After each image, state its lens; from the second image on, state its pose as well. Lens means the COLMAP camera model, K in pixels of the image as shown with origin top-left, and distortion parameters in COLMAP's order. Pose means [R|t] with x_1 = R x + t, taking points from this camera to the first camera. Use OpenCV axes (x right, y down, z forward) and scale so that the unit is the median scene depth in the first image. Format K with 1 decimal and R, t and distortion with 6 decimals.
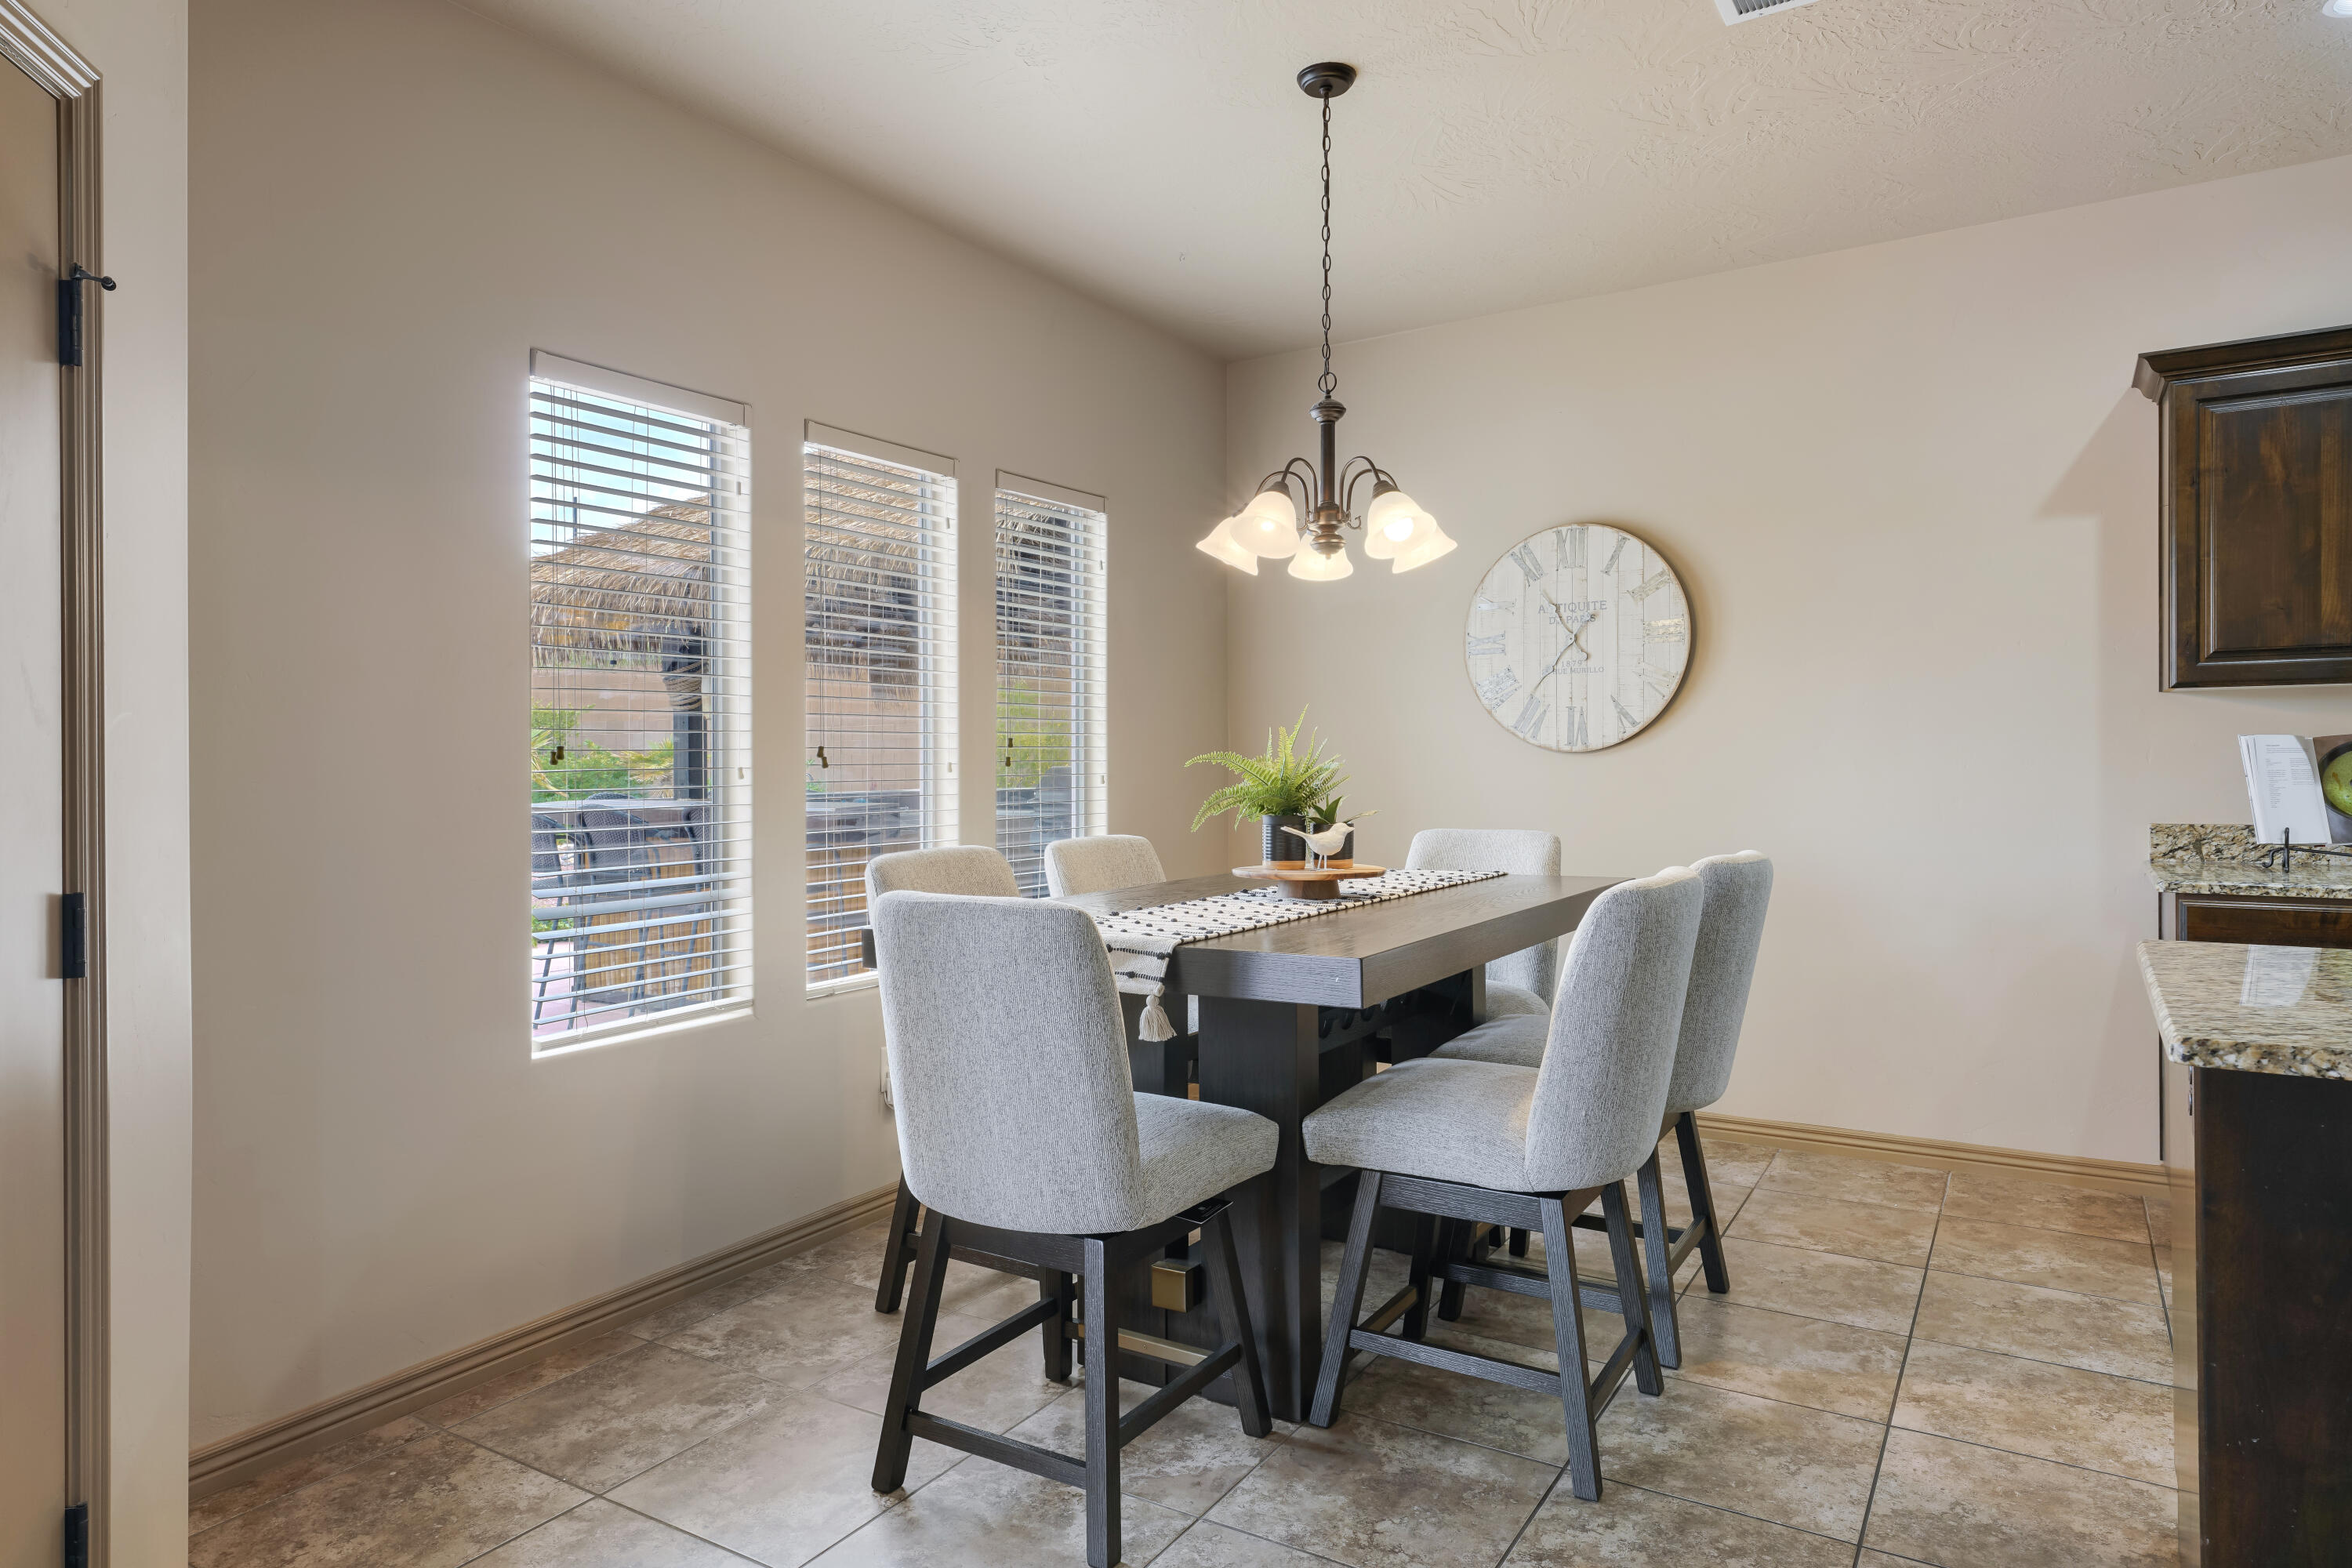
lens RADIAL K [[1180.6, 0, 1182.2], [0, 1180.6, 774.3], [0, 0, 1]] dist [0.009809, -0.000531]
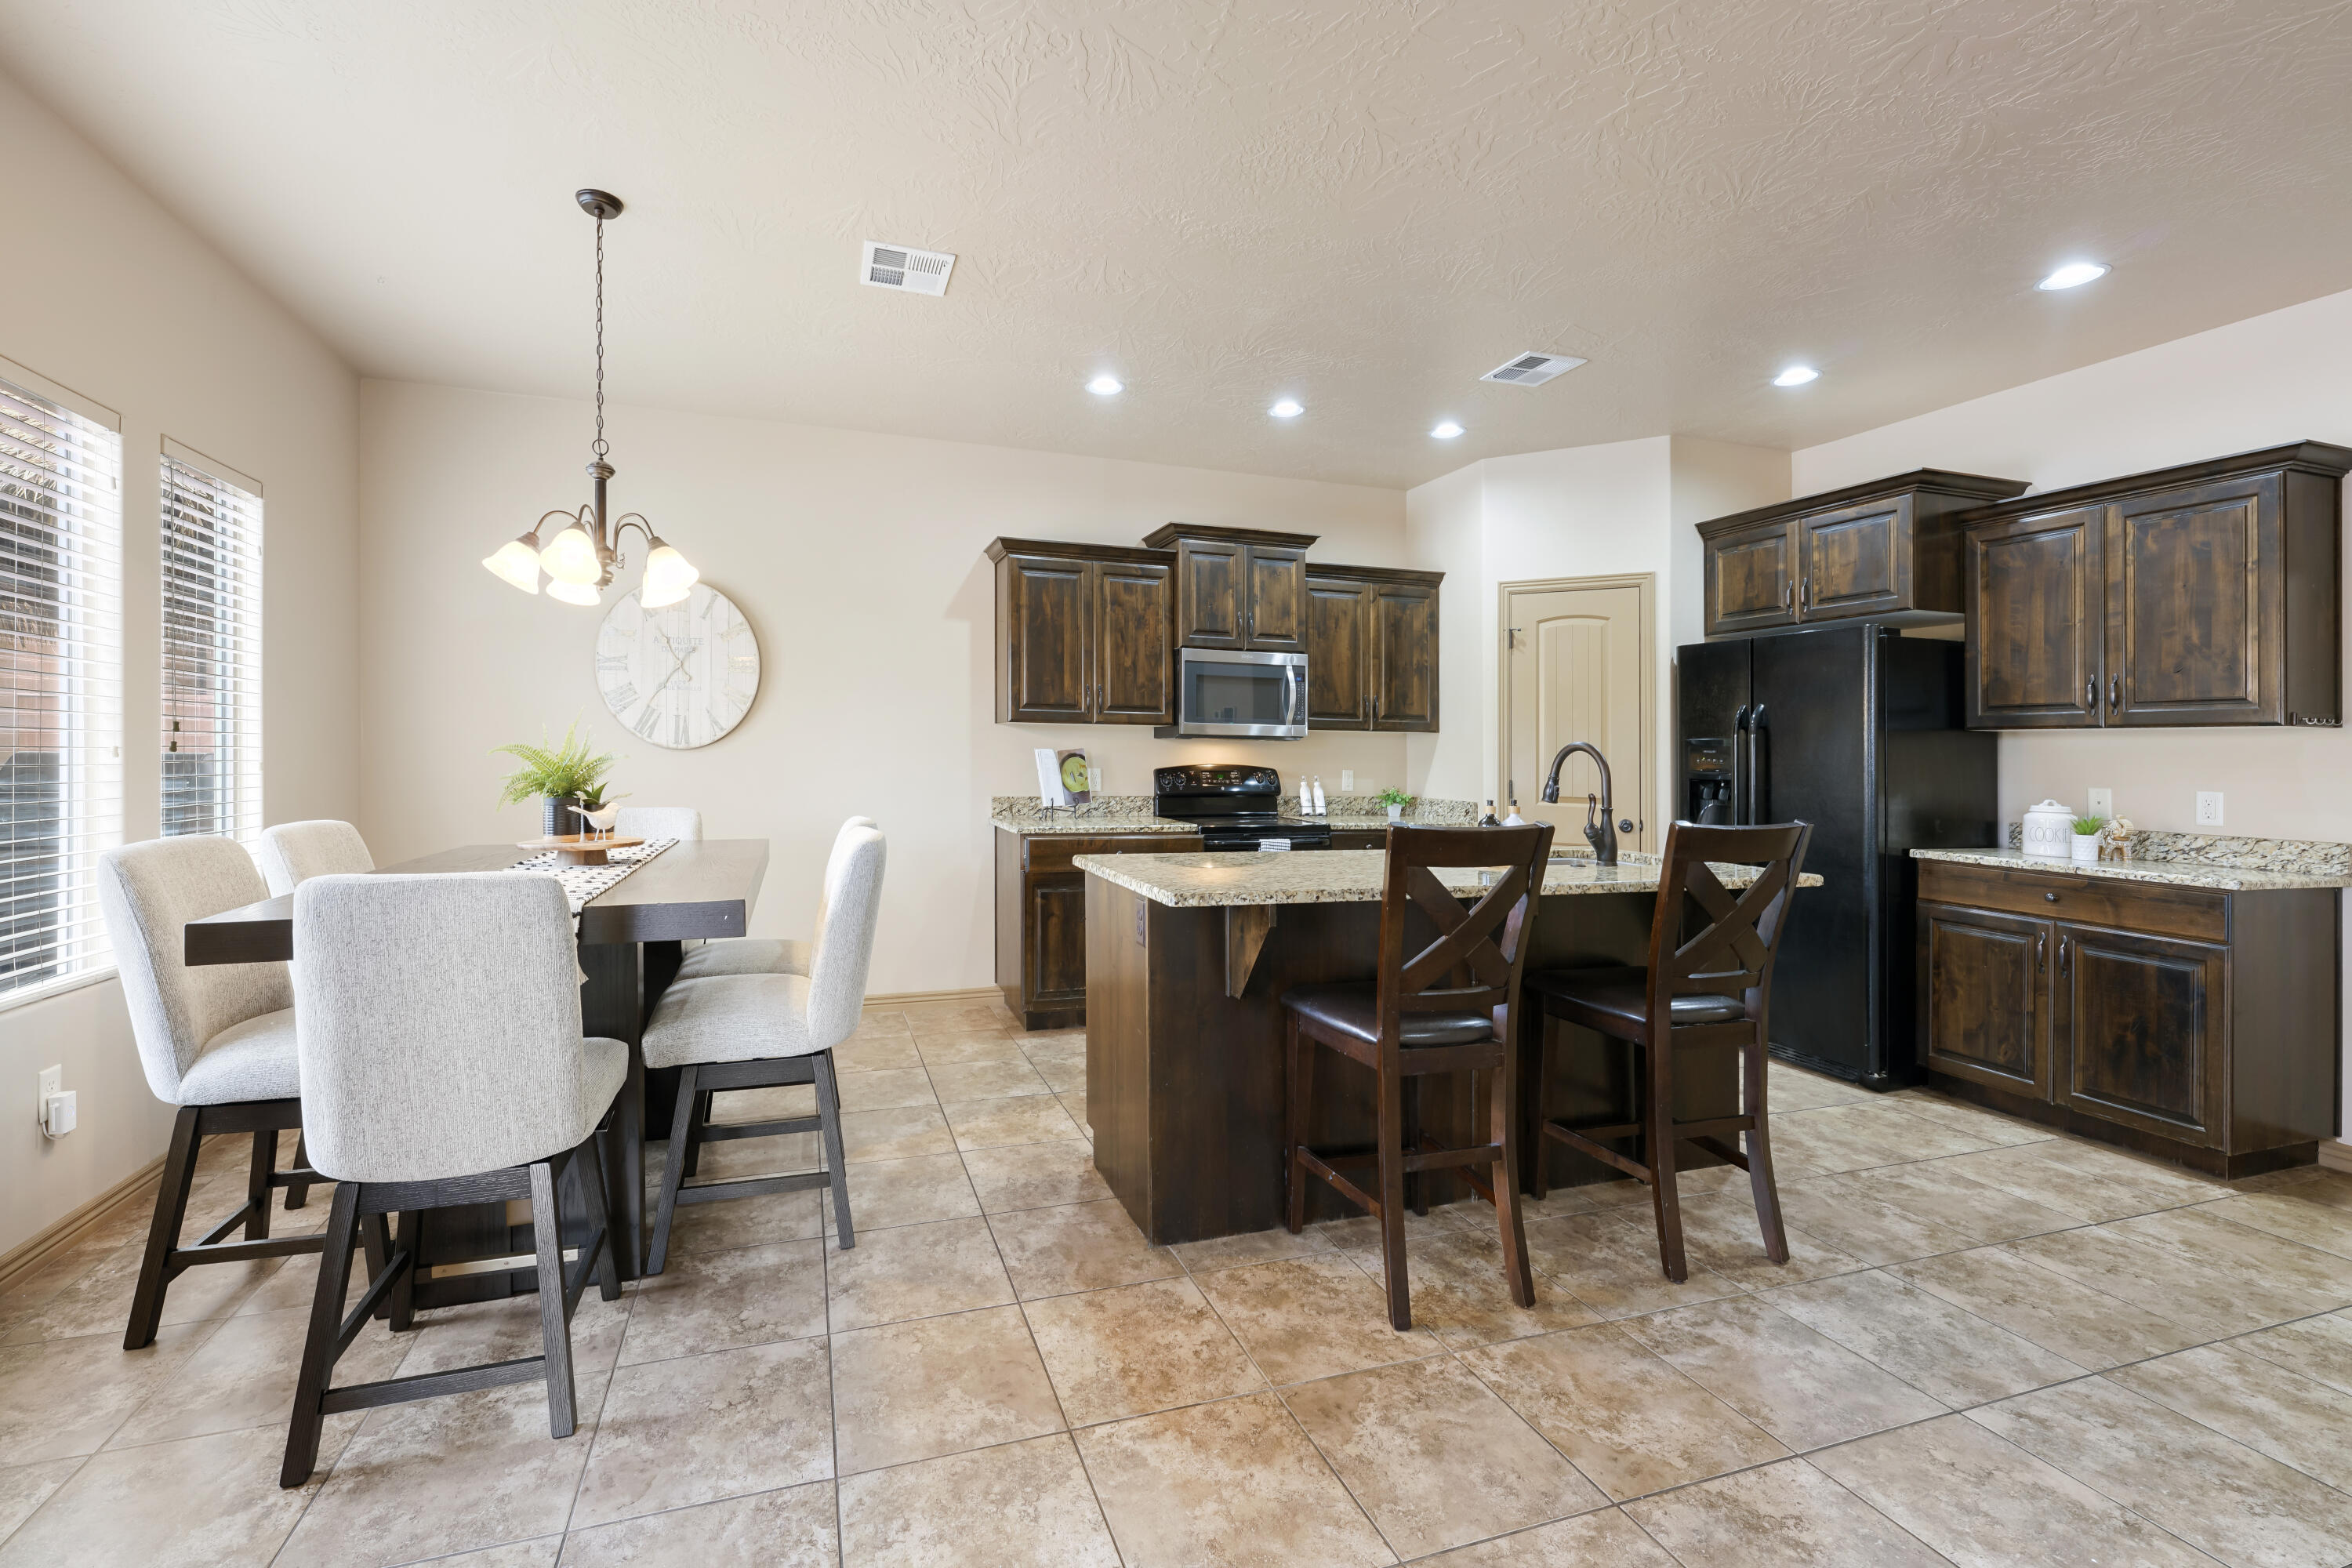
lens RADIAL K [[975.7, 0, 895.4], [0, 975.7, 757.1], [0, 0, 1]] dist [0.000784, -0.000436]
pose [[0.716391, 0.016568, 0.697502, -0.363778], [-0.010454, 0.999861, -0.013013, 0.003091], [-0.697620, 0.002031, 0.716465, 0.052432]]
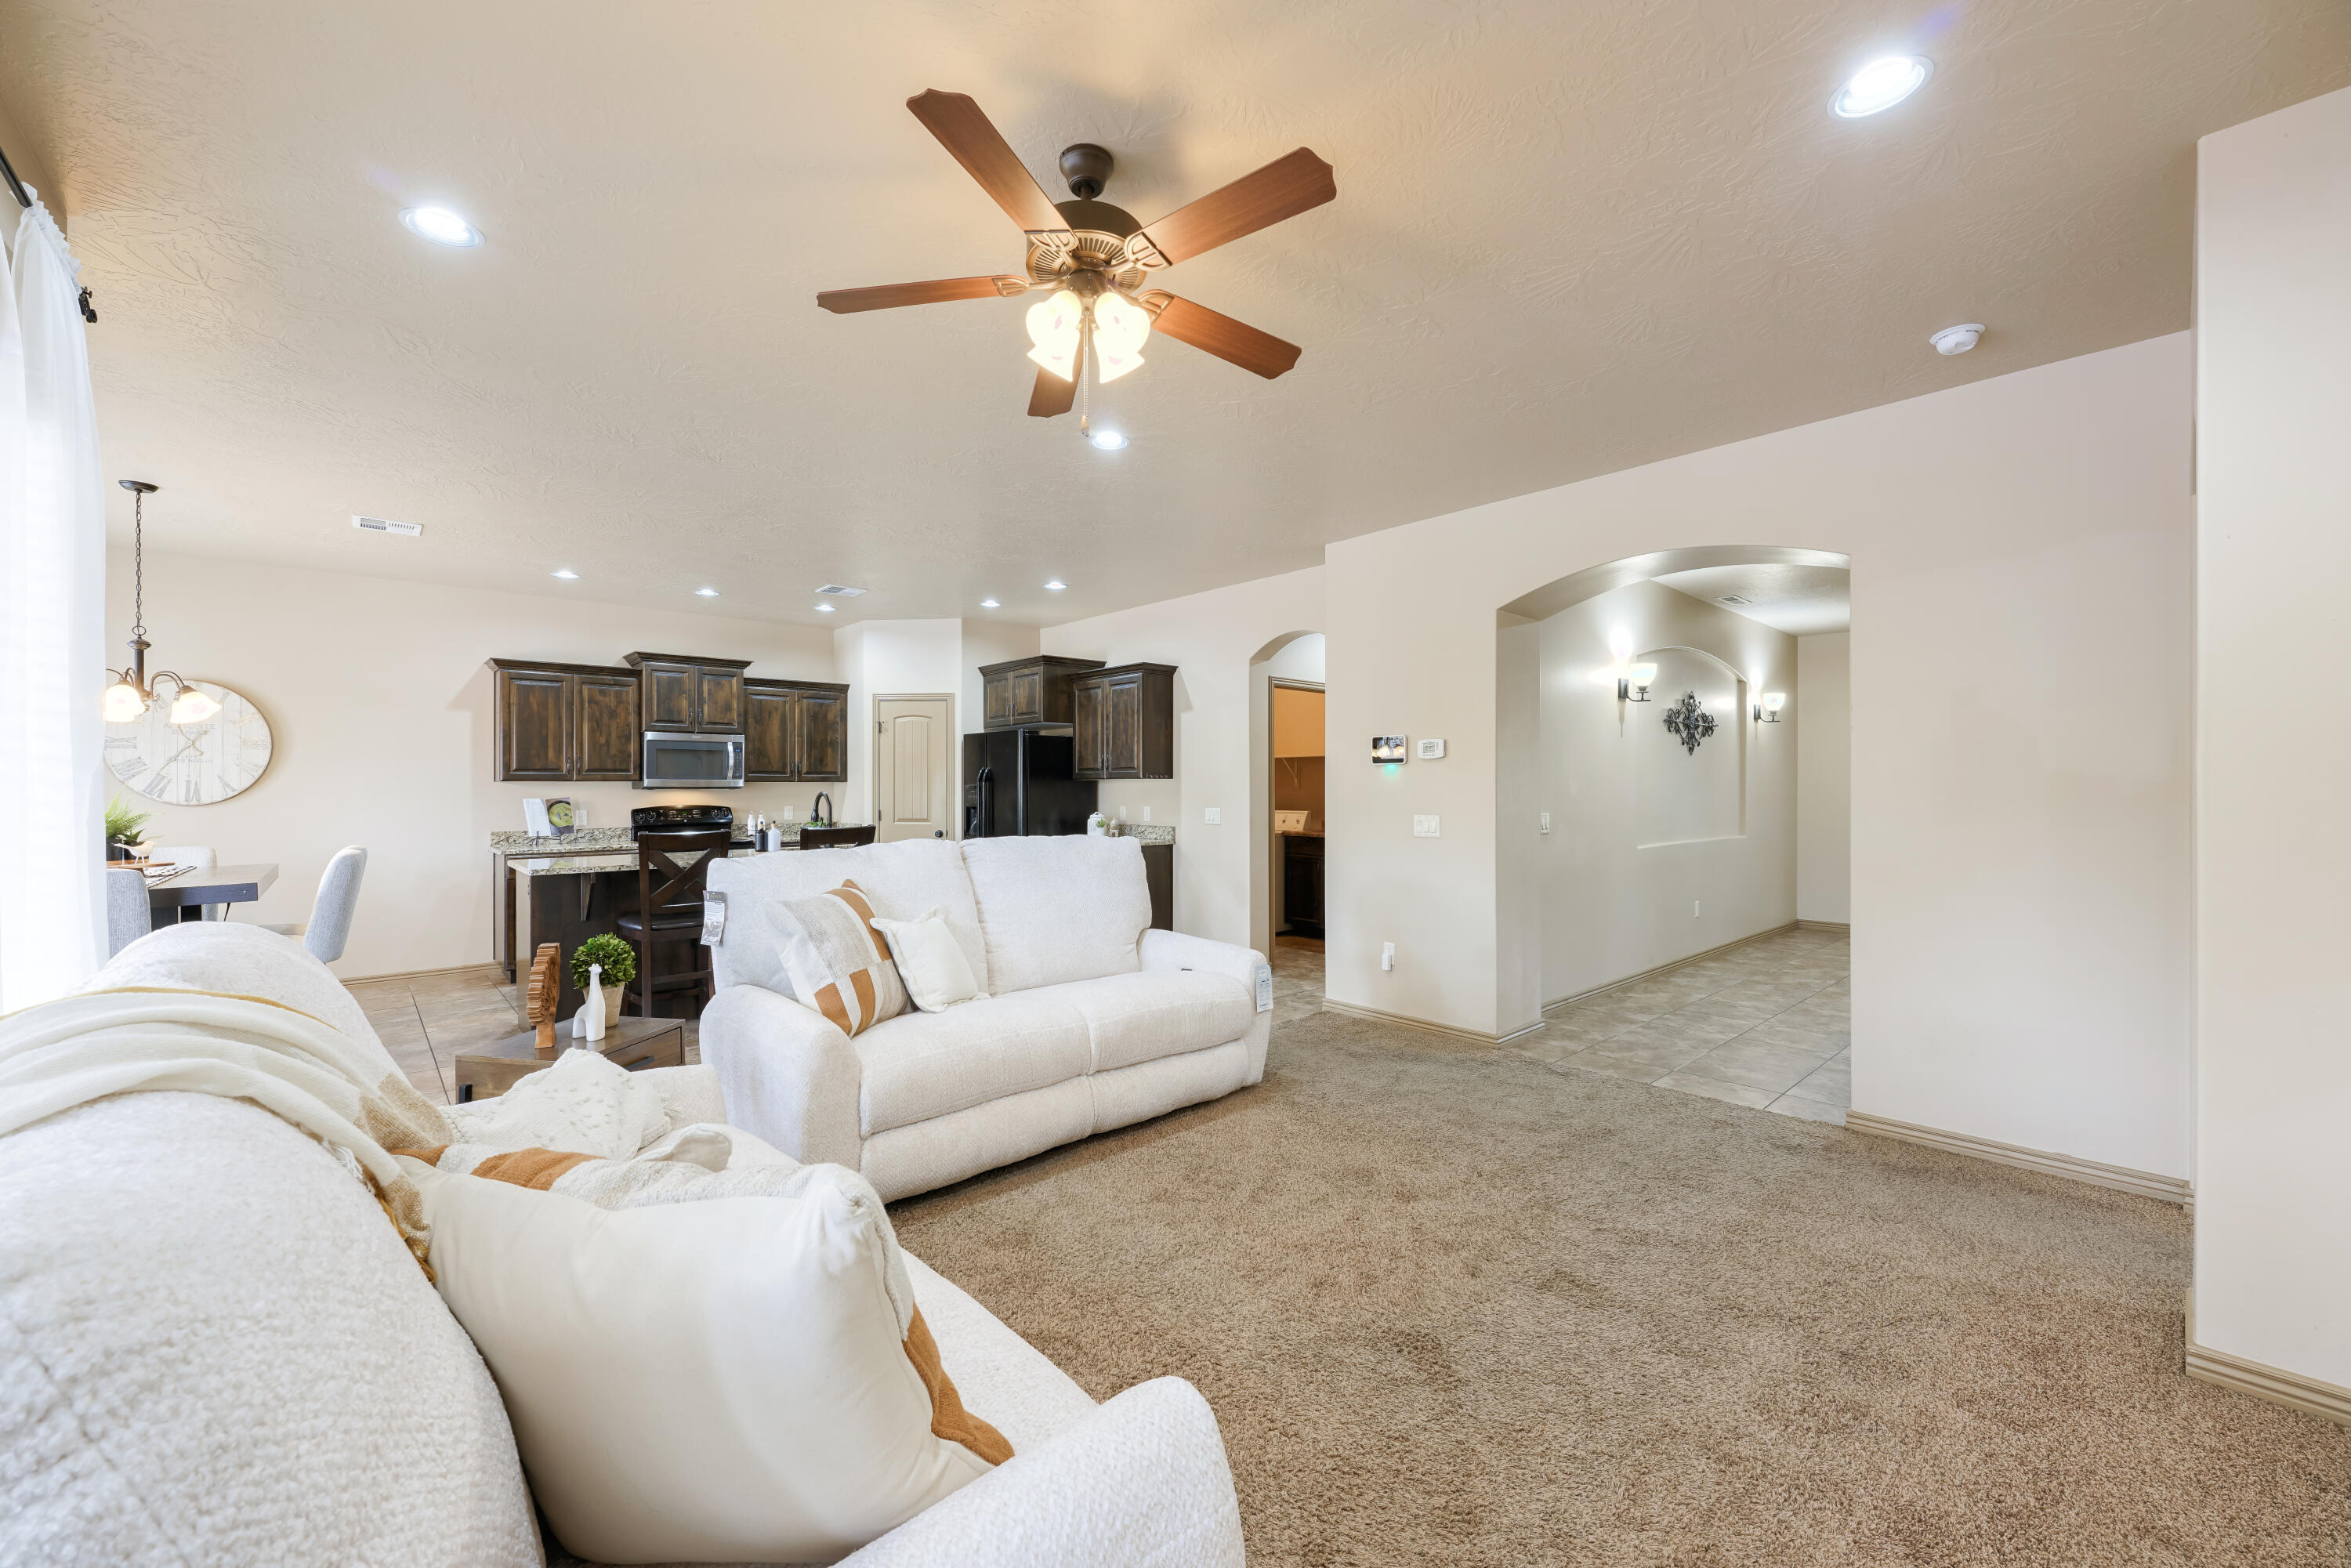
lens RADIAL K [[1012.6, 0, 1265.7], [0, 1012.6, 765.9], [0, 0, 1]] dist [-0.003157, -0.001214]
pose [[0.166000, 0.032158, 0.985601, -1.277331], [0.016978, 0.999227, -0.035462, 0.005122], [-0.985980, 0.022620, 0.165326, -1.231369]]
